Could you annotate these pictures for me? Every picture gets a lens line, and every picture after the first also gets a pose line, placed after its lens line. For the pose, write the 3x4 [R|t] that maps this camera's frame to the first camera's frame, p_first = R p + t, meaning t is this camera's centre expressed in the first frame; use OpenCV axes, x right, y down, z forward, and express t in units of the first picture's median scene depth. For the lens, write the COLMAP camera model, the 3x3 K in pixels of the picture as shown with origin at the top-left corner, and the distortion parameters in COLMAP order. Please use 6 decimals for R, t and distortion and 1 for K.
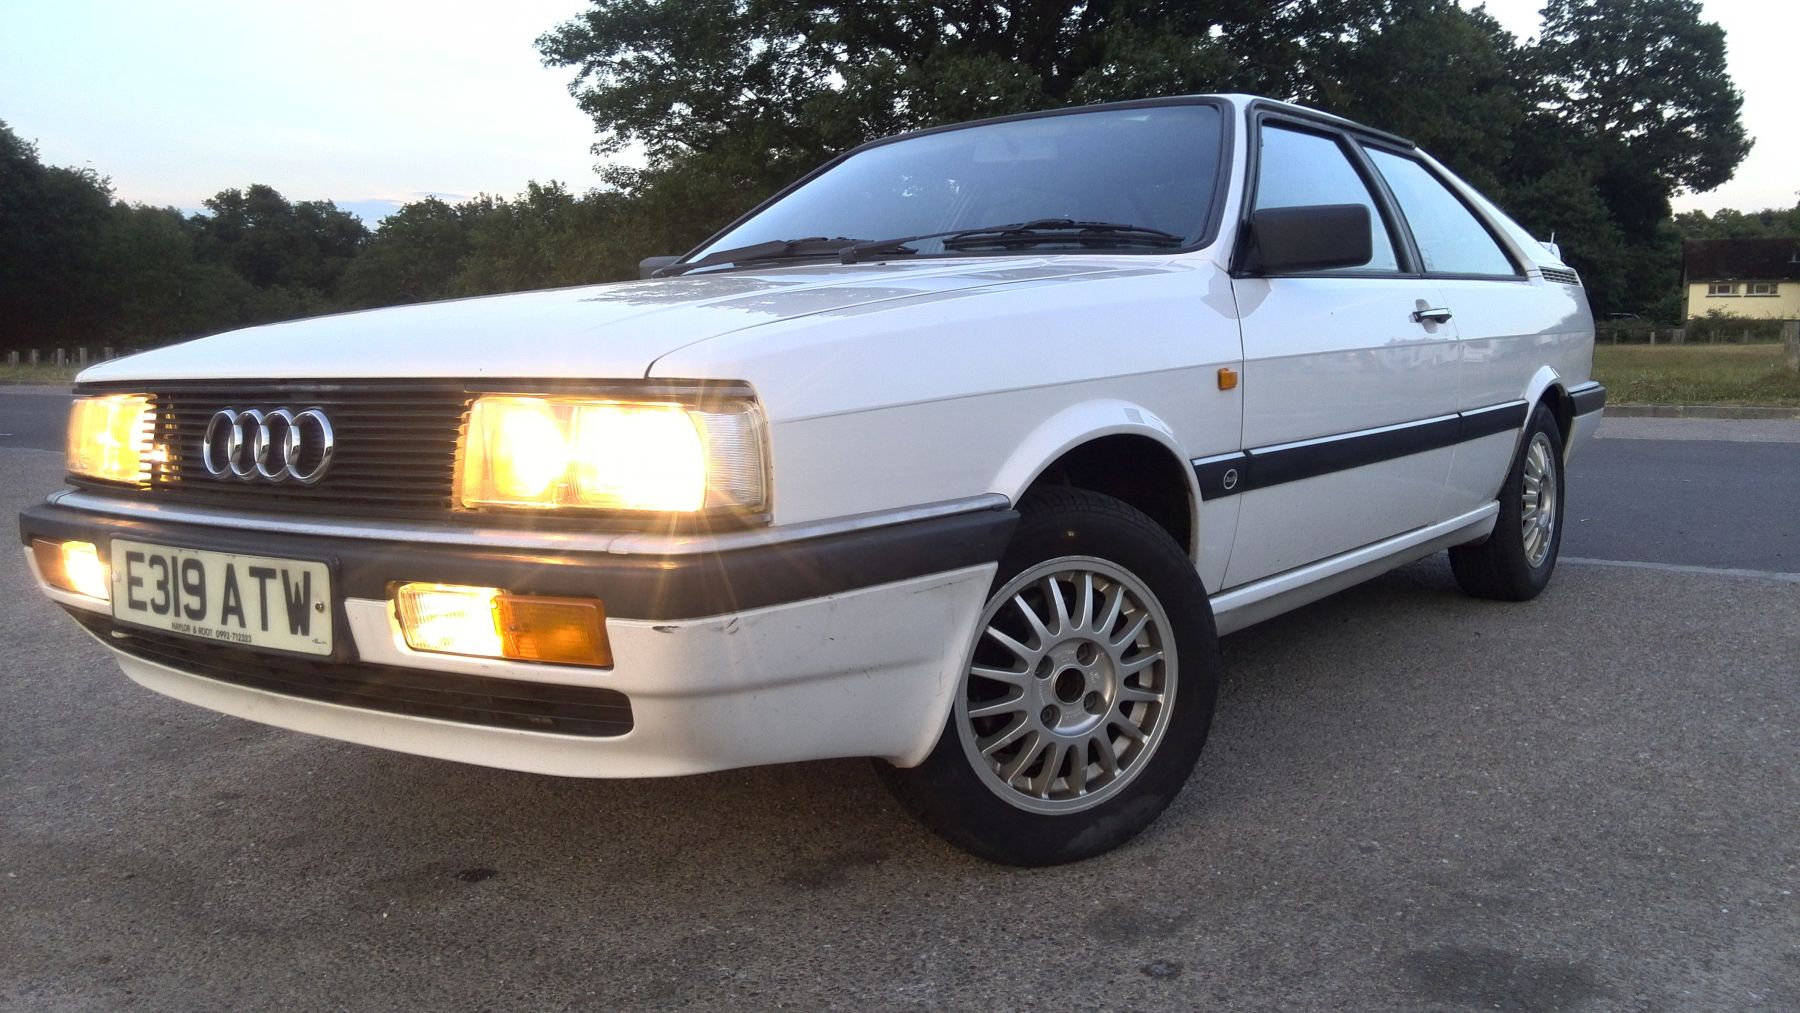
lens RADIAL K [[1463.2, 0, 914.3], [0, 1463.2, 503.2], [0, 0, 1]] dist [0.069260, -0.108996]
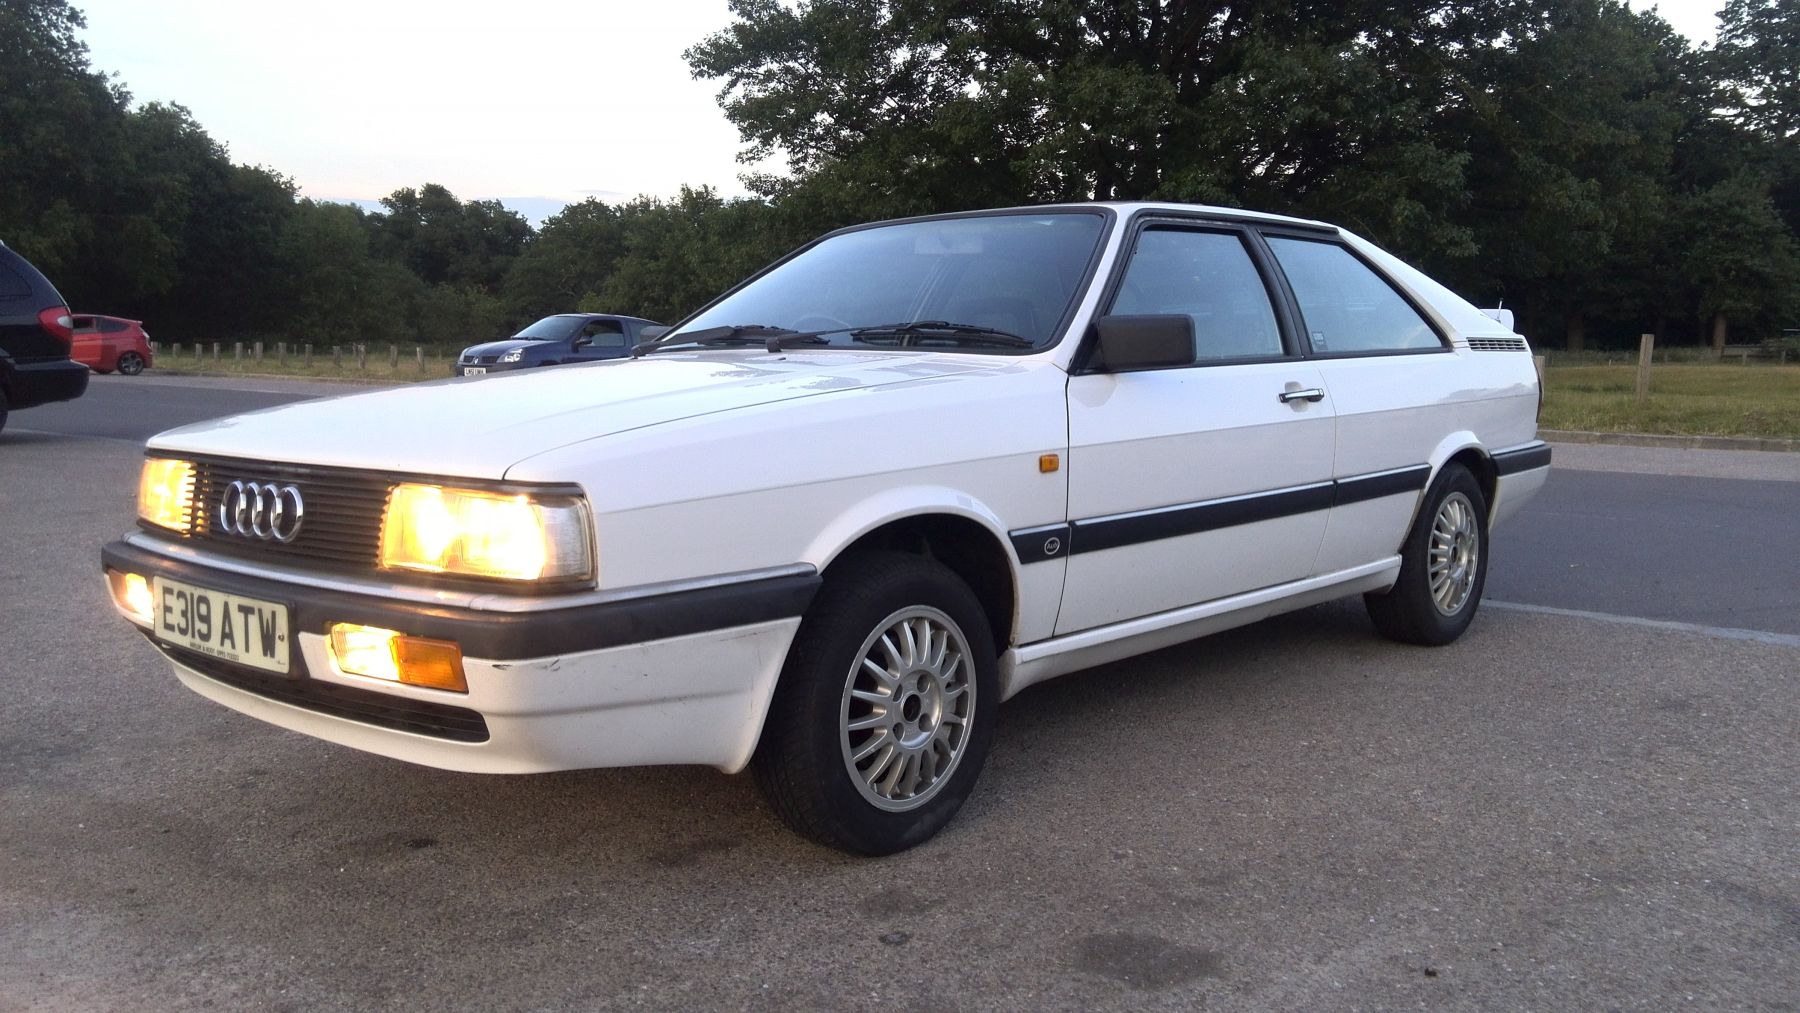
lens RADIAL K [[1463.2, 0, 908.8], [0, 1463.2, 501.8], [0, 0, 1]] dist [0.069260, -0.108996]
pose [[0.994743, 0.025909, -0.099069, 0.248256], [-0.026157, 0.999657, -0.001206, -0.055567], [0.099004, 0.003791, 0.995080, -0.241085]]
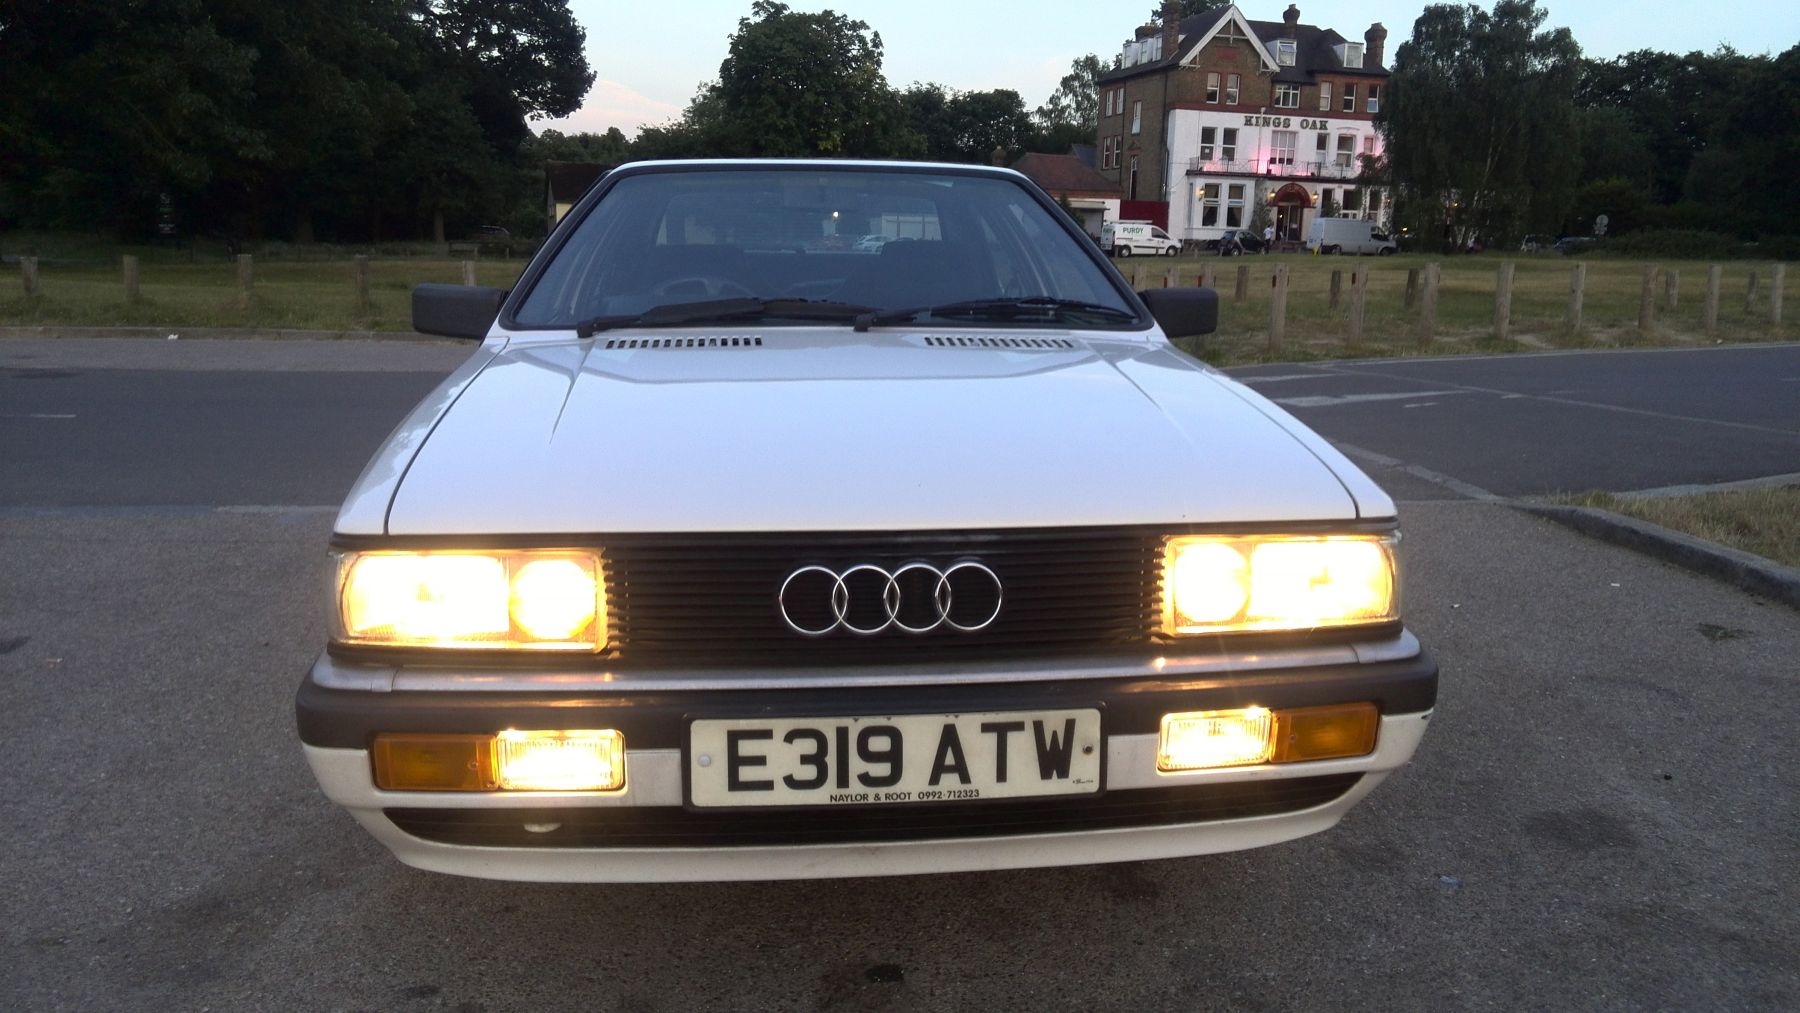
lens RADIAL K [[1463.2, 0, 905.3], [0, 1463.2, 510.9], [0, 0, 1]] dist [0.069260, -0.108996]
pose [[0.745497, -0.094522, 0.659772, -0.976393], [0.048664, 0.994970, 0.087557, -0.165712], [-0.664730, -0.033166, 0.746348, 0.244839]]
